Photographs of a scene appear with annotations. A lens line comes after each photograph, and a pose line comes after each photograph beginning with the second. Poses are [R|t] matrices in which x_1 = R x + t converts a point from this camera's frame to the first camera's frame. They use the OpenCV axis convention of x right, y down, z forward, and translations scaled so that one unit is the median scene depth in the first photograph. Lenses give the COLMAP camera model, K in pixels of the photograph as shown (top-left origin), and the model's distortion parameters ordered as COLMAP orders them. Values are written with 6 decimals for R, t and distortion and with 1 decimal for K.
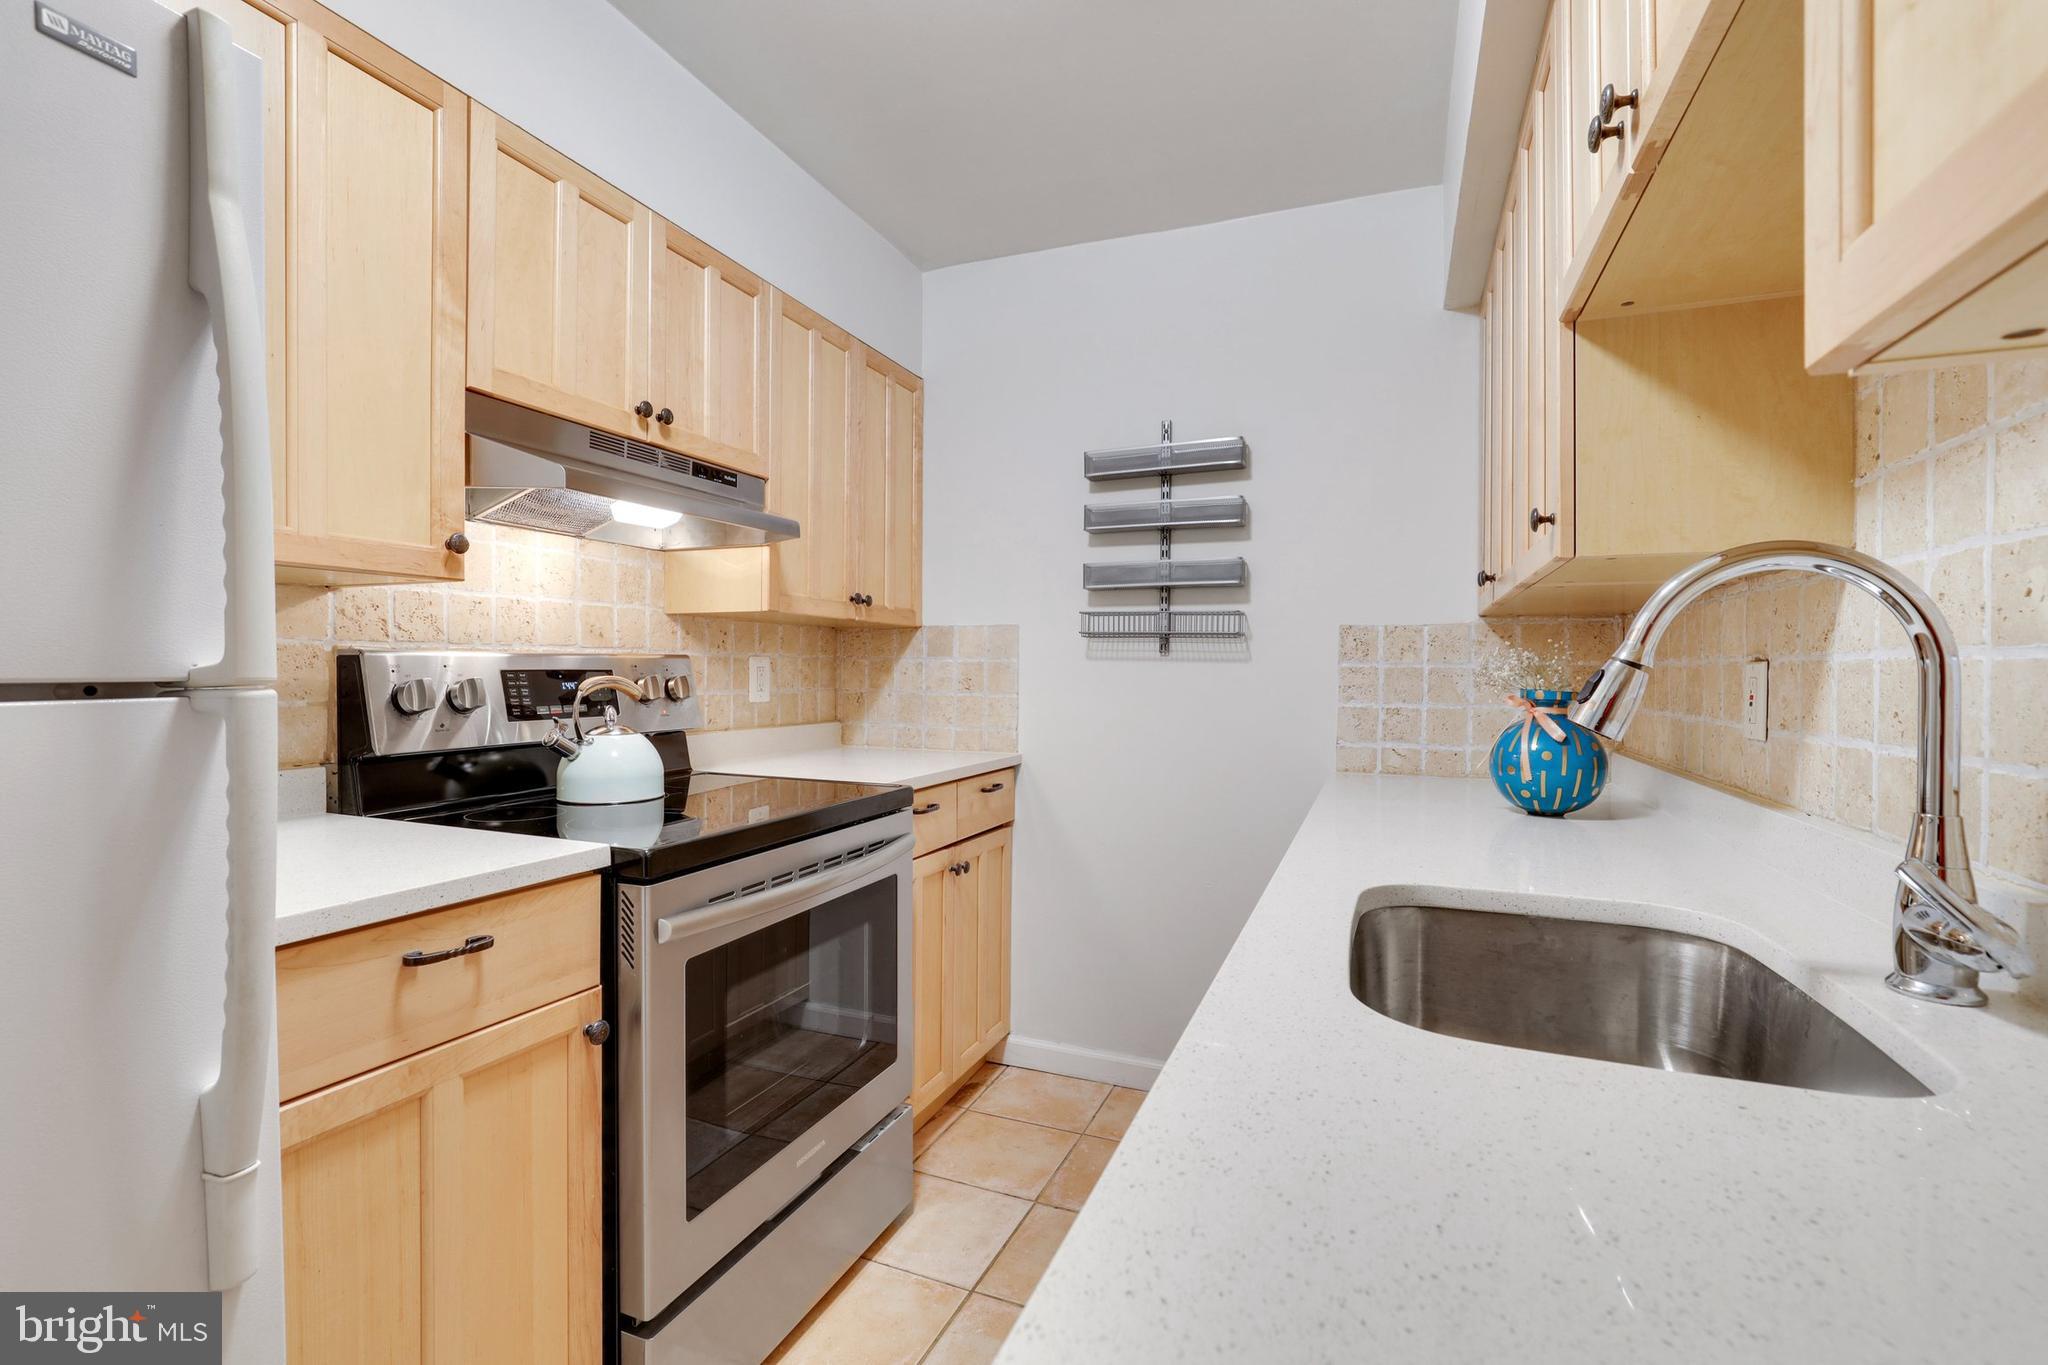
lens RADIAL K [[925.9, 0, 1012.2], [0, 925.9, 675.5], [0, 0, 1]] dist [-0.016104, 0.004830]
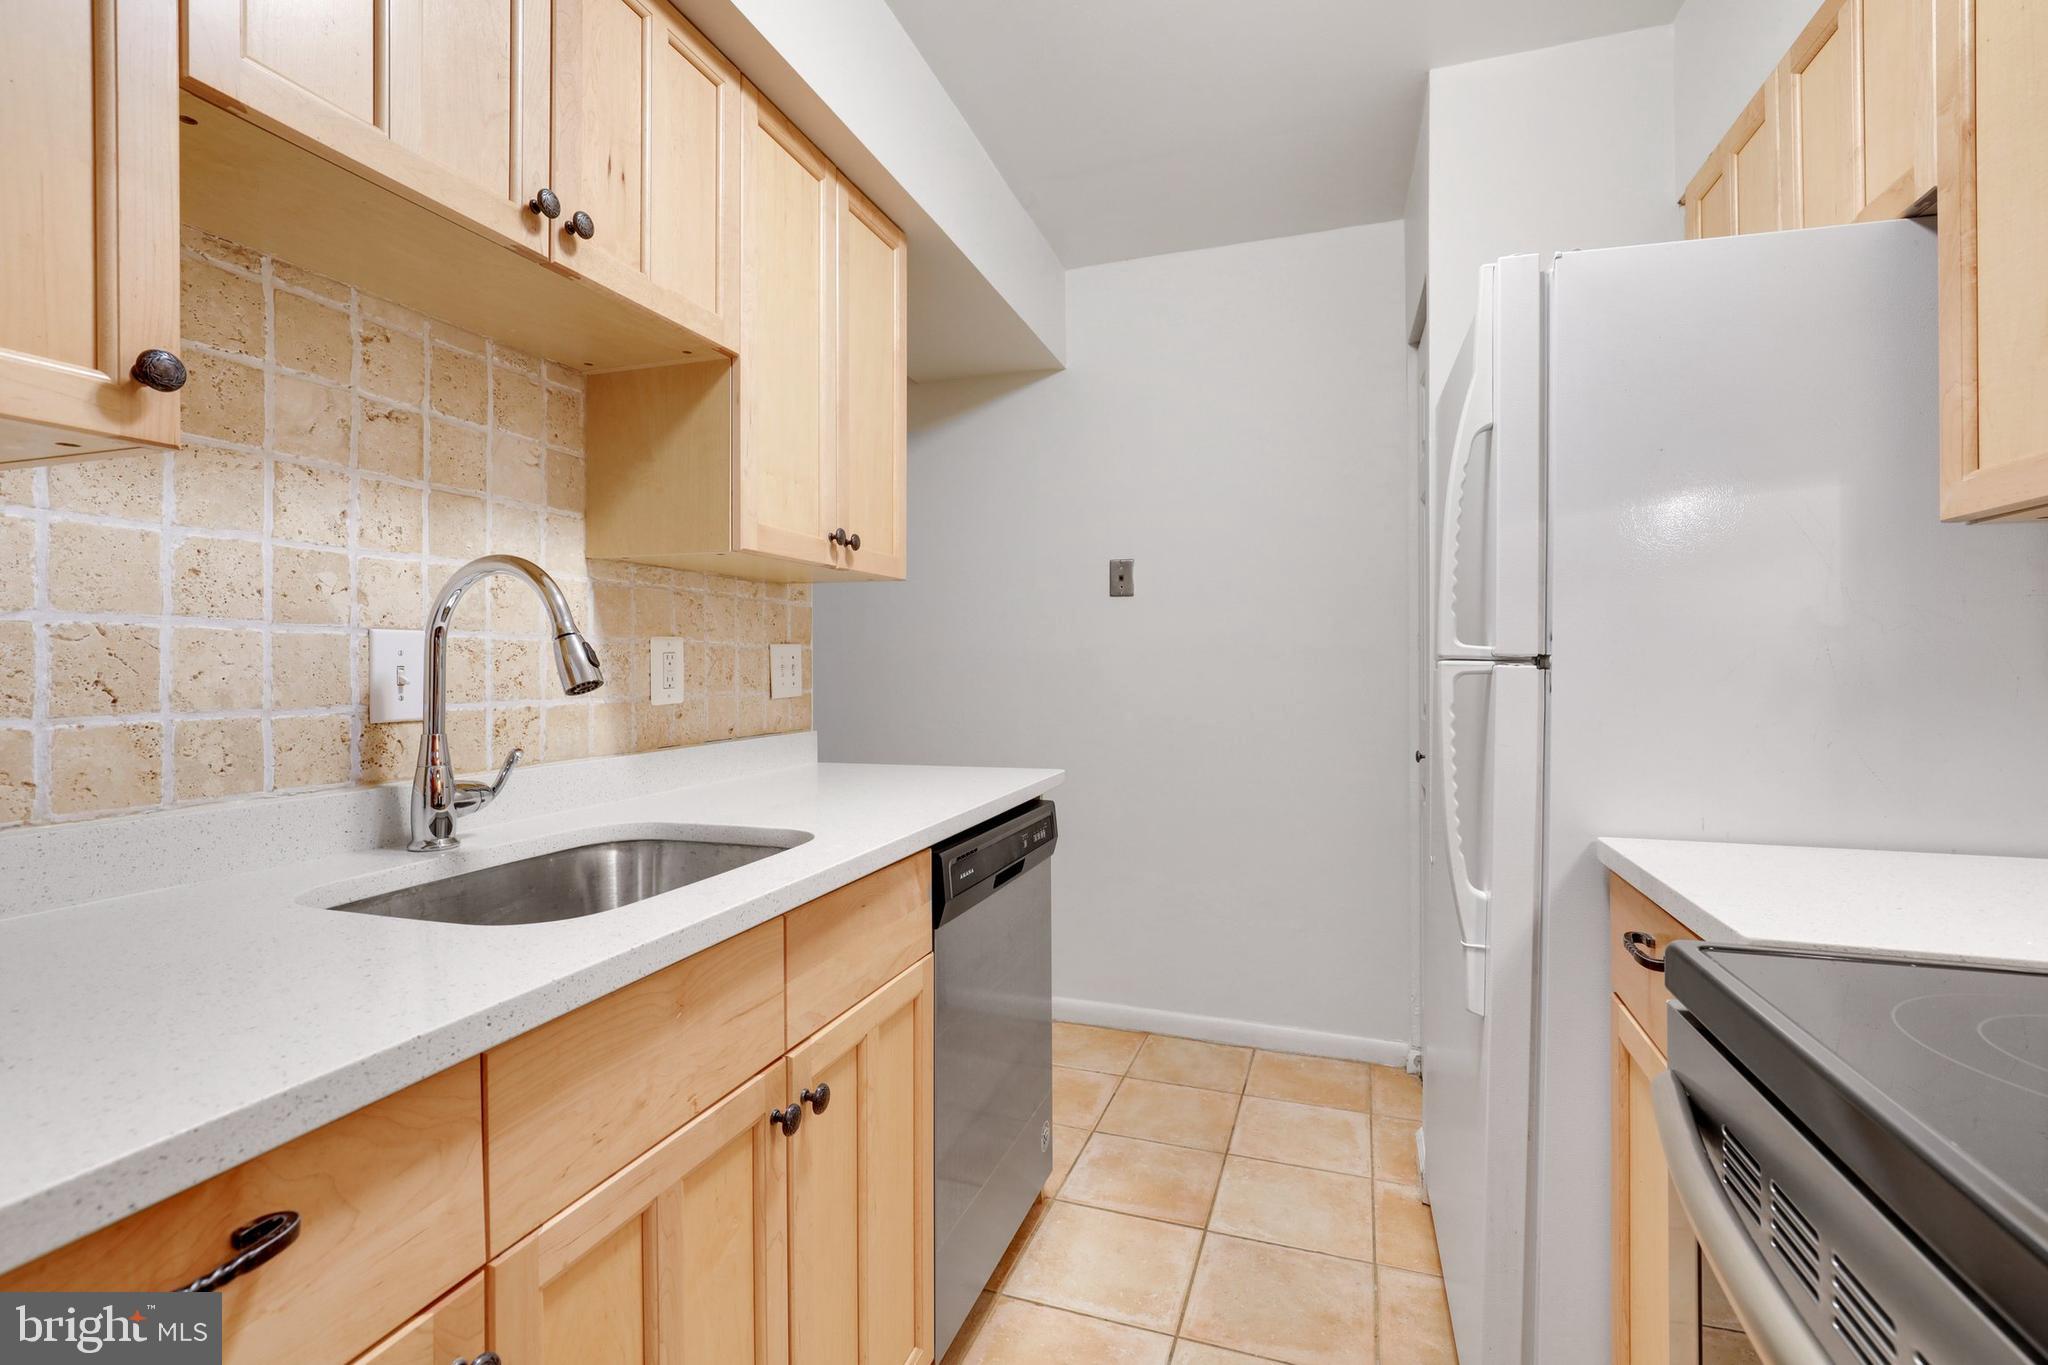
lens RADIAL K [[925.9, 0, 1011.2], [0, 925.9, 658.1], [0, 0, 1]] dist [-0.016104, 0.004830]
pose [[-0.997161, -0.006230, -0.075039, 0.051230], [-0.006057, 0.999978, -0.002526, 0.007085], [0.075053, -0.002065, -0.997177, 1.032019]]
